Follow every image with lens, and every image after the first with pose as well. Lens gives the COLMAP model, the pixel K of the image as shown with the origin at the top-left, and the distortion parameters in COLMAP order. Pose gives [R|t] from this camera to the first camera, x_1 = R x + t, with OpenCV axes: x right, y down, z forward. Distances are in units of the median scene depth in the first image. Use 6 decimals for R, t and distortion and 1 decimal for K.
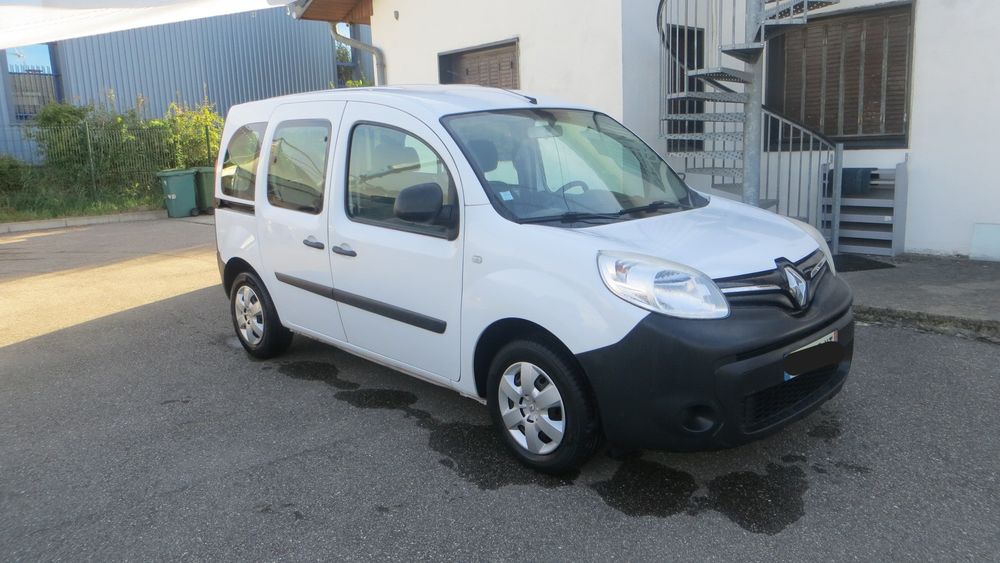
lens RADIAL K [[719.3, 0, 500.0], [0, 719.3, 281.5], [0, 0, 1]] dist [-0.005830, -0.002750]
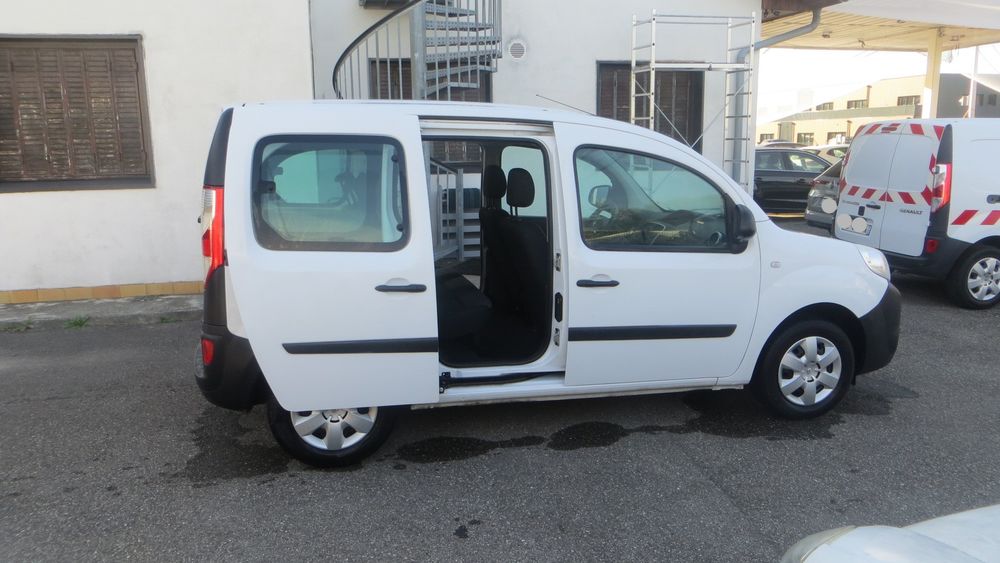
lens RADIAL K [[719.3, 0, 500.0], [0, 719.3, 281.5], [0, 0, 1]] dist [-0.005830, -0.002750]
pose [[0.522846, -0.127278, 0.842872, -0.970623], [0.153472, 0.986688, 0.053794, -0.103664], [-0.838498, 0.101231, 0.535419, 0.547382]]
